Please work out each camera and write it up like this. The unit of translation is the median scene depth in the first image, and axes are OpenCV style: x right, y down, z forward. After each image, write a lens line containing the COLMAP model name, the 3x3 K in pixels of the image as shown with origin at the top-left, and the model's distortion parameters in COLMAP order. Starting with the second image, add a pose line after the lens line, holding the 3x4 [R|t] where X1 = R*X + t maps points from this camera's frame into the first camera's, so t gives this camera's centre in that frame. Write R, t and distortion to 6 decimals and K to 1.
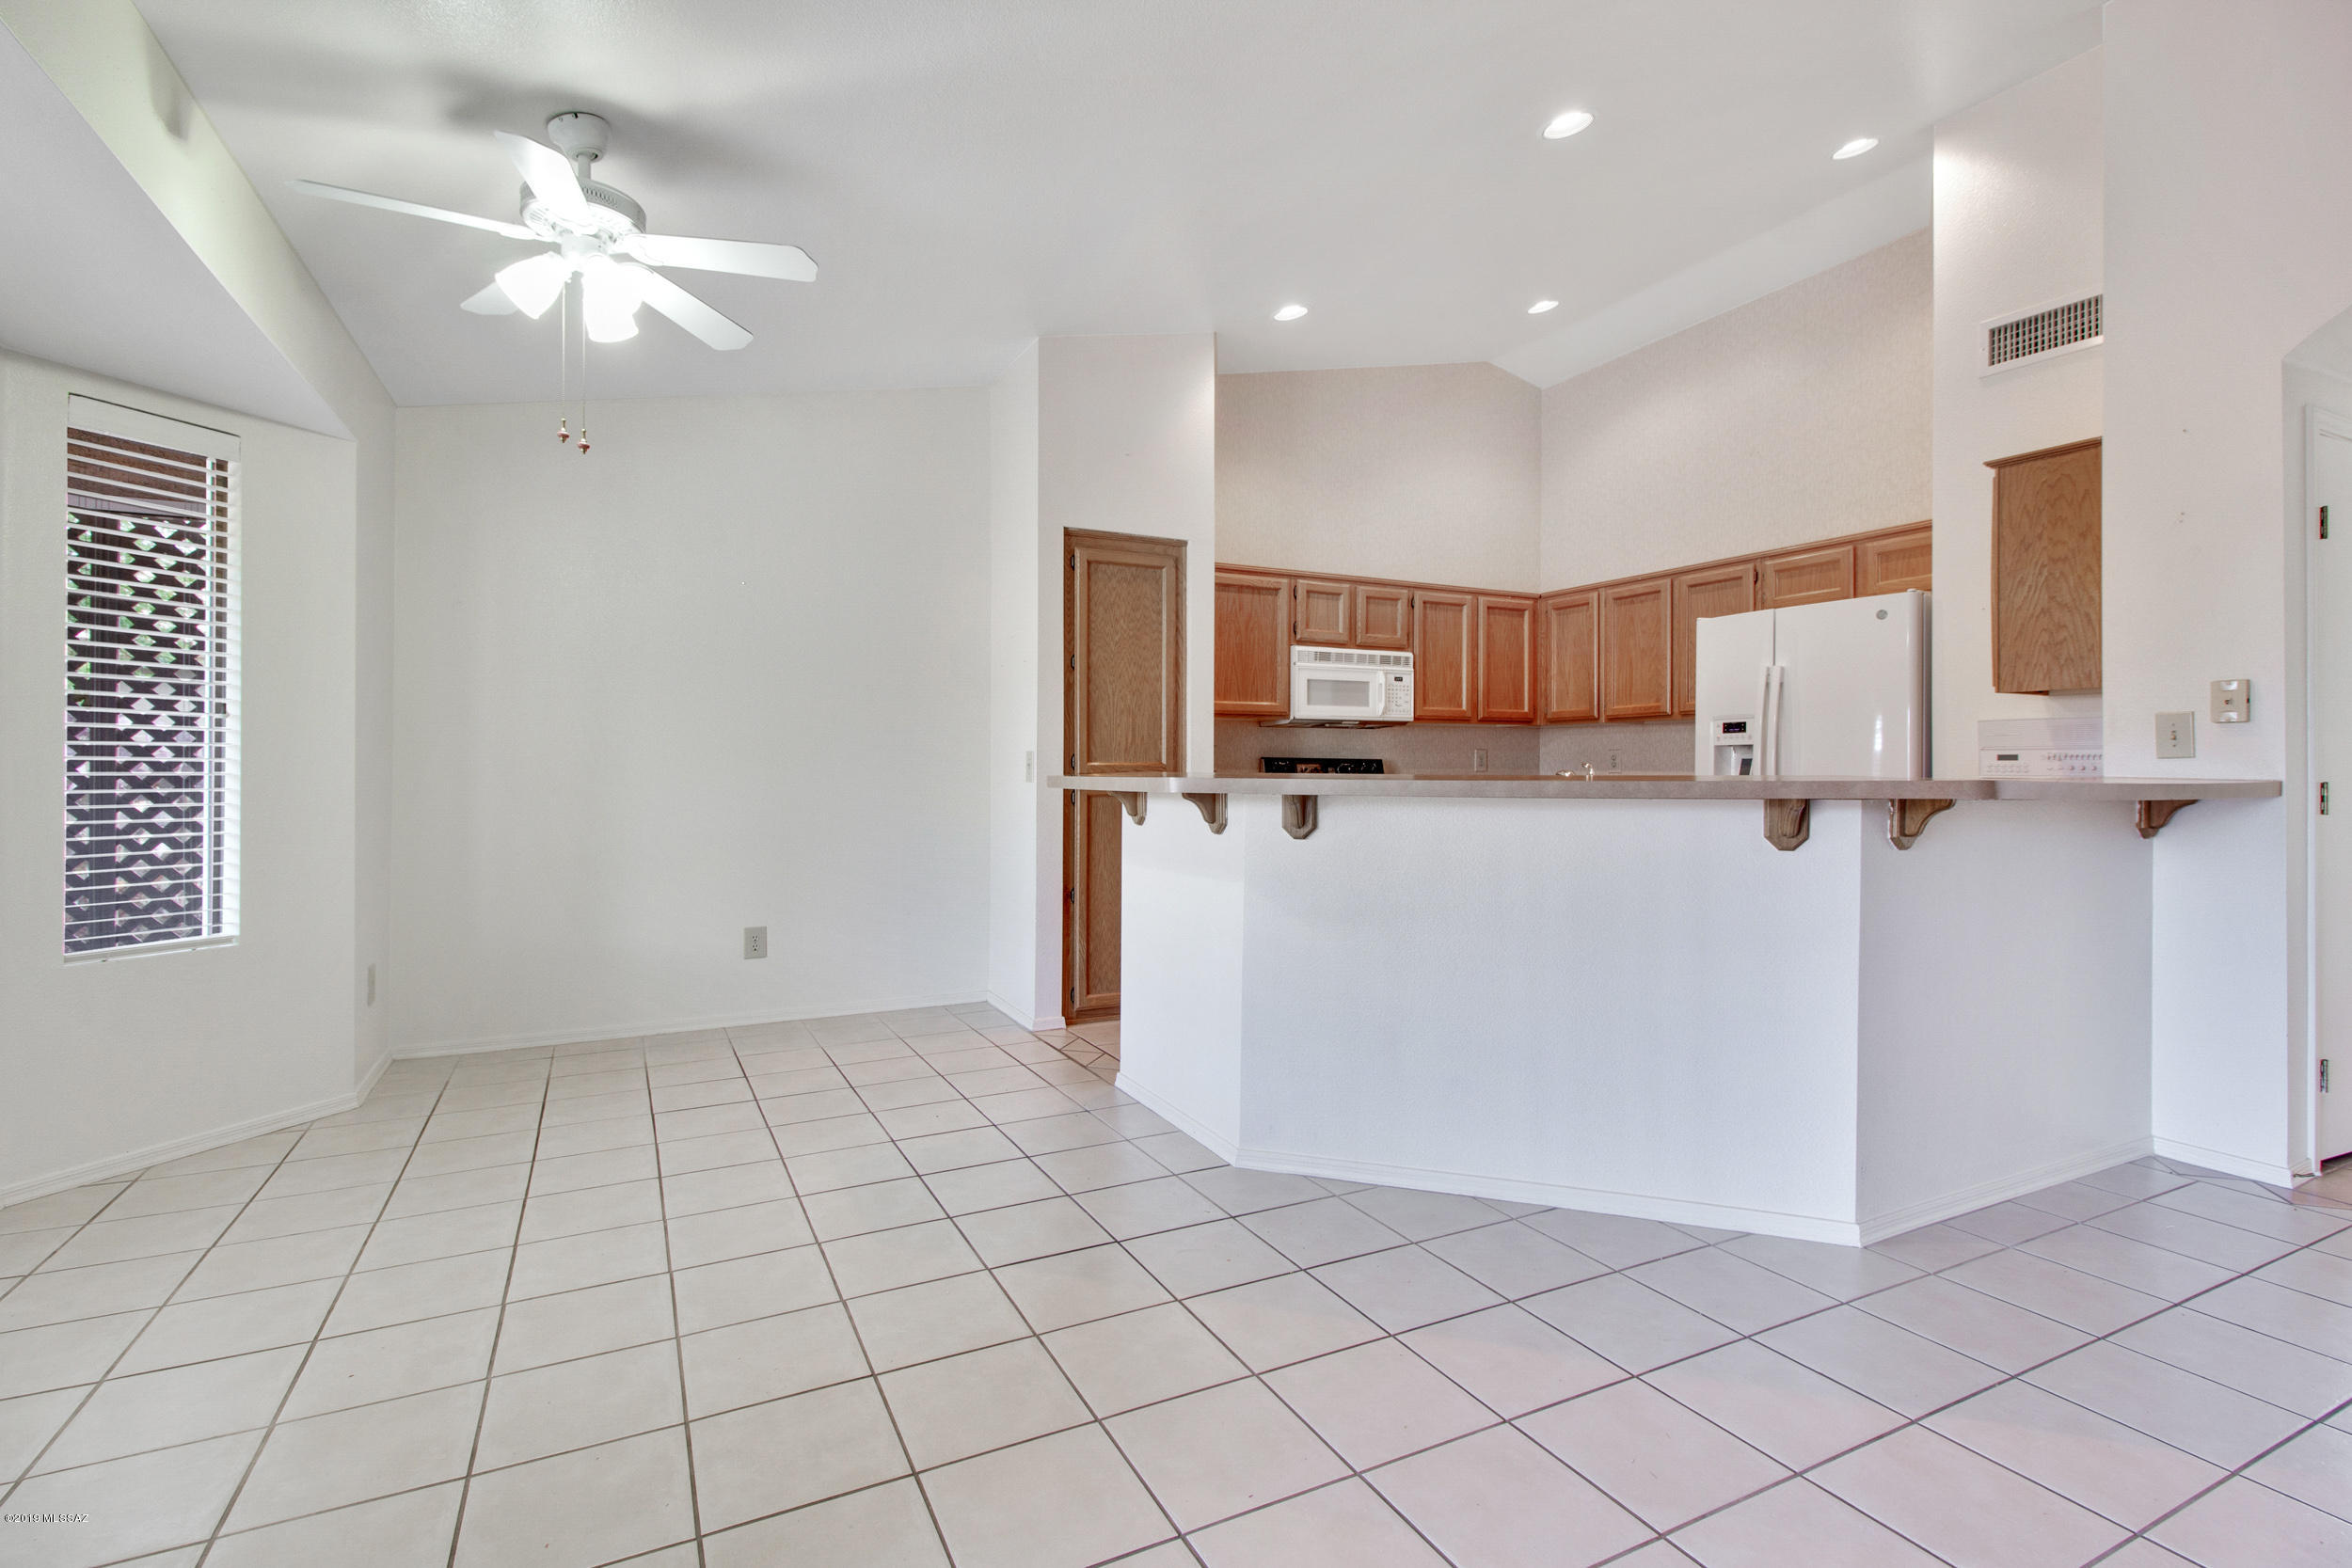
lens RADIAL K [[1079.1, 0, 1173.4], [0, 1079.1, 766.6], [0, 0, 1]] dist [0.004369, -0.000606]
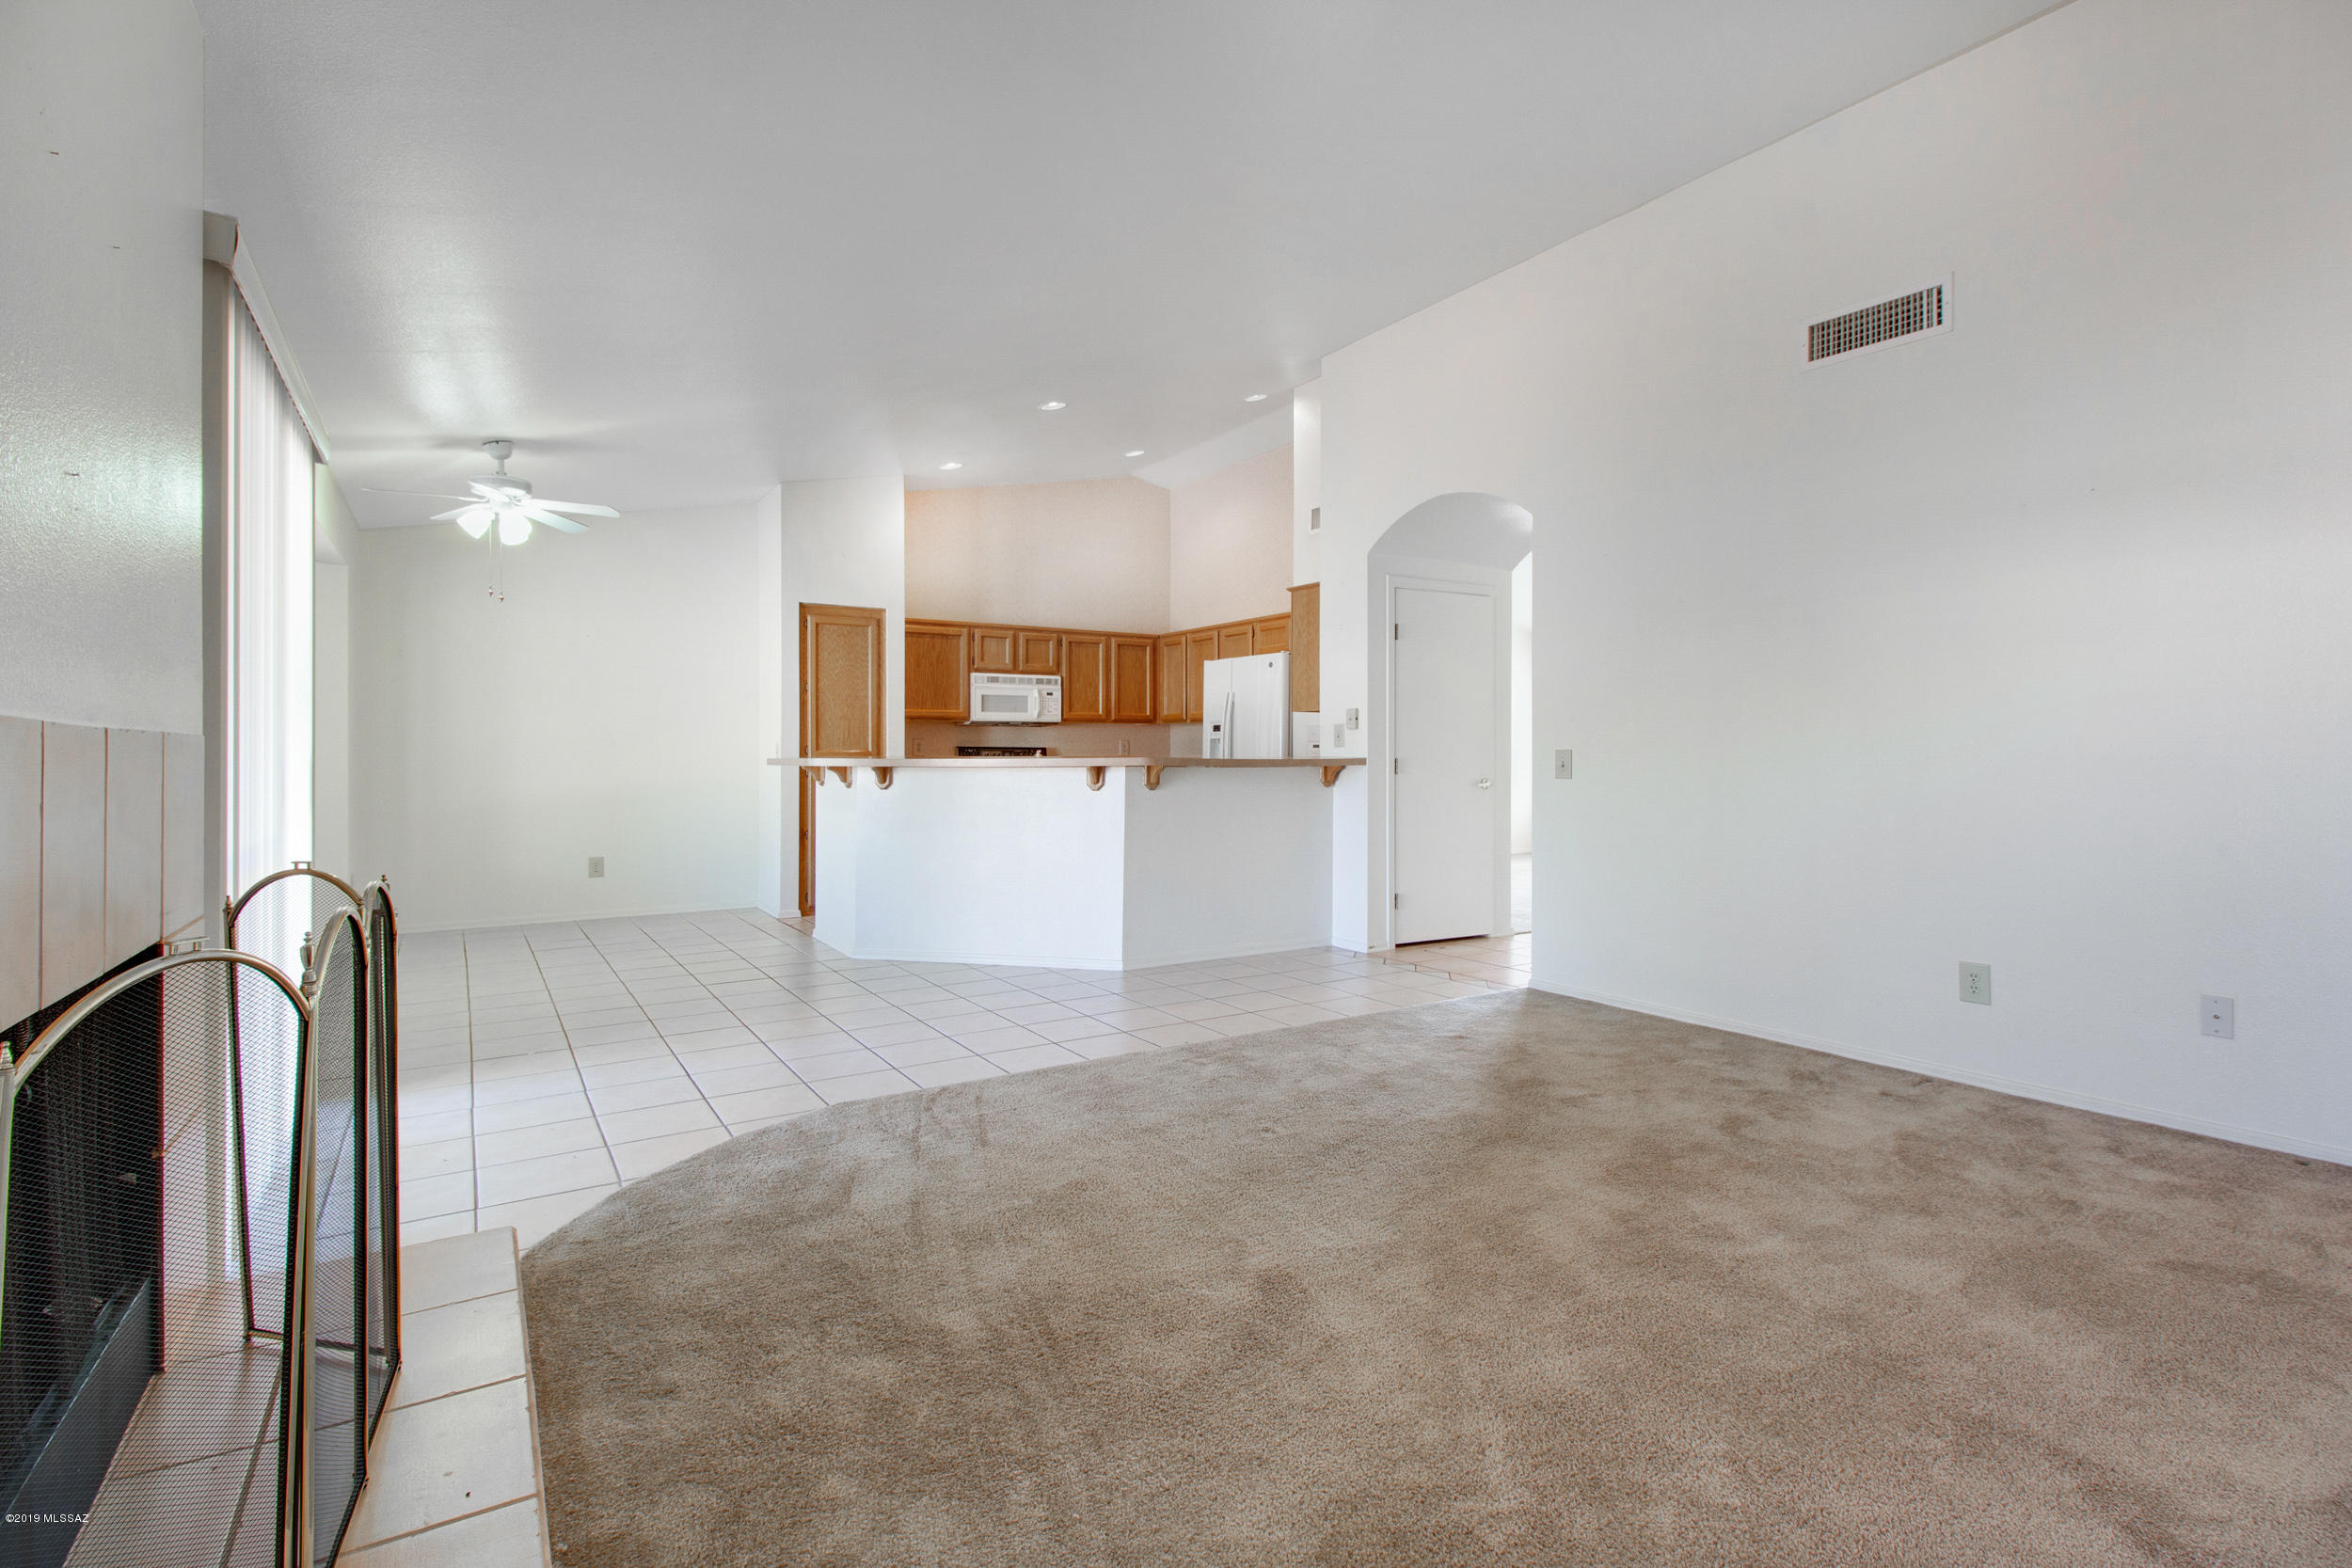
lens RADIAL K [[1100.6, 0, 1173.7], [0, 1100.6, 764.0], [0, 0, 1]] dist [0.012329, -0.000131]
pose [[0.994466, -0.004605, 0.104960, 0.228409], [0.003615, 0.999947, 0.009623, 0.001942], [-0.104998, -0.009191, 0.994430, -0.556833]]
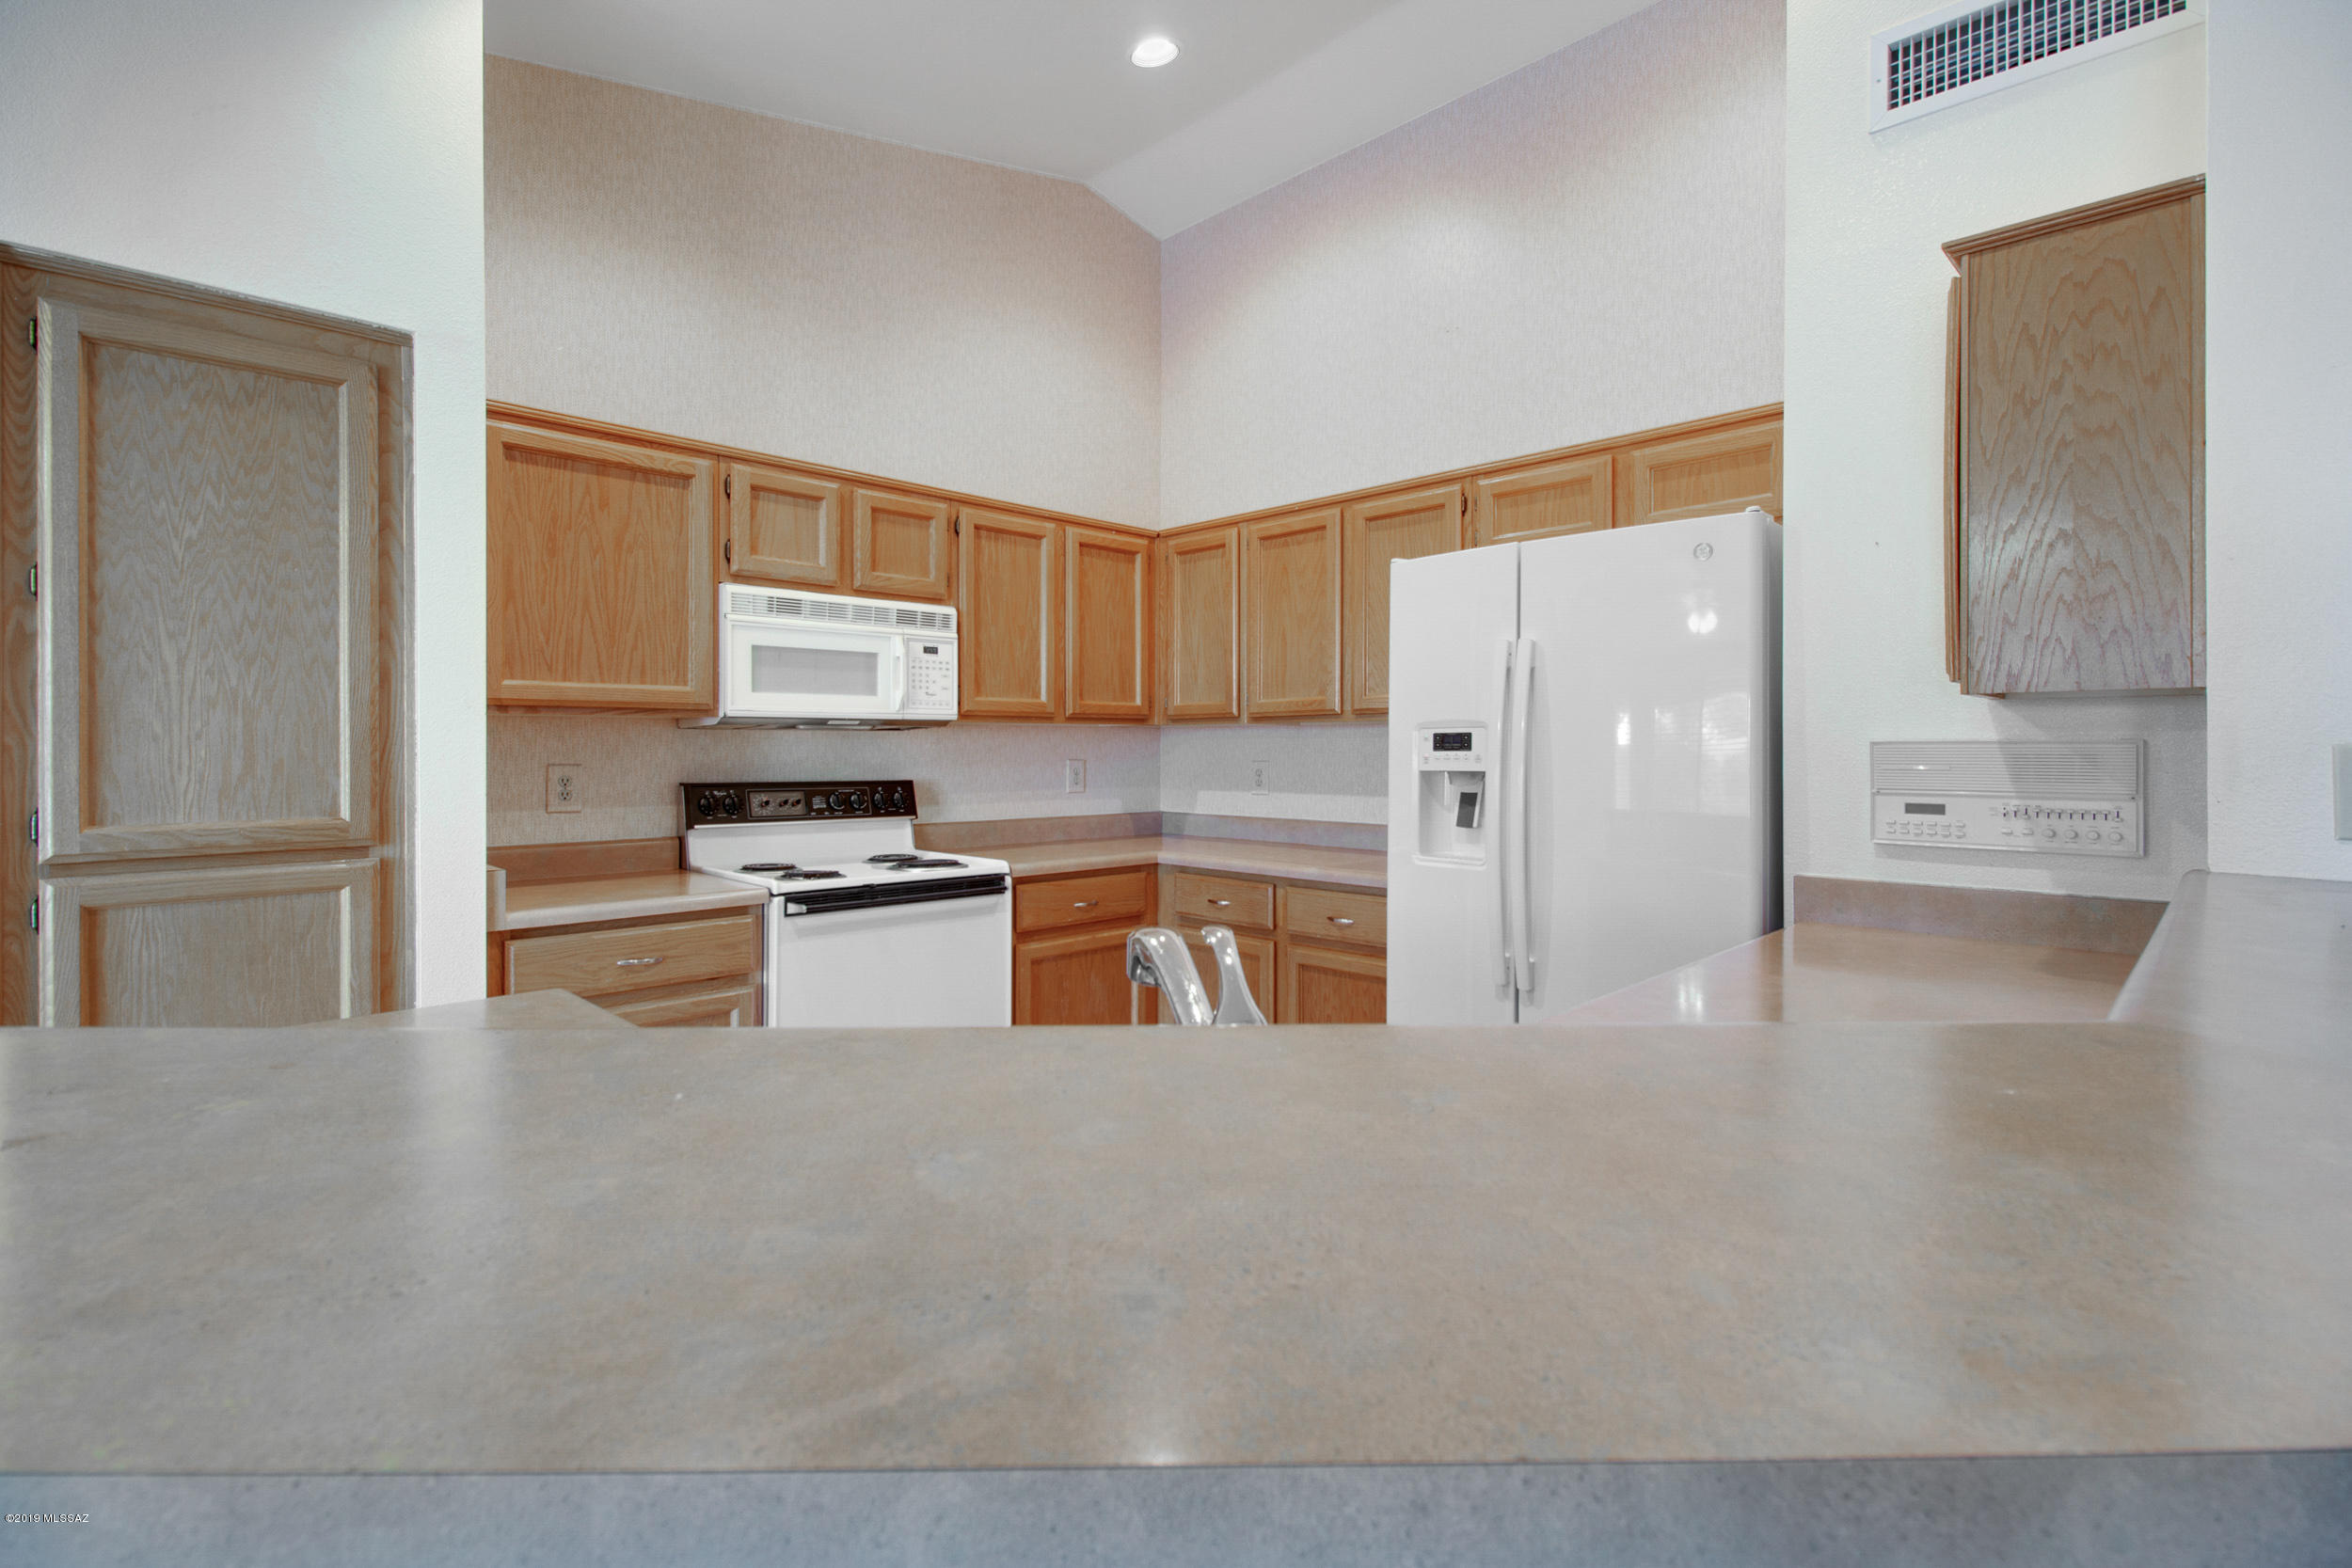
lens RADIAL K [[1068.9, 0, 1178.5], [0, 1068.9, 745.6], [0, 0, 1]] dist [0.001137, -0.000320]
pose [[0.948482, -0.001928, 0.316826, 0.157045], [0.002142, 0.999998, -0.000328, -0.028381], [-0.316825, 0.000990, 0.948484, 0.406349]]
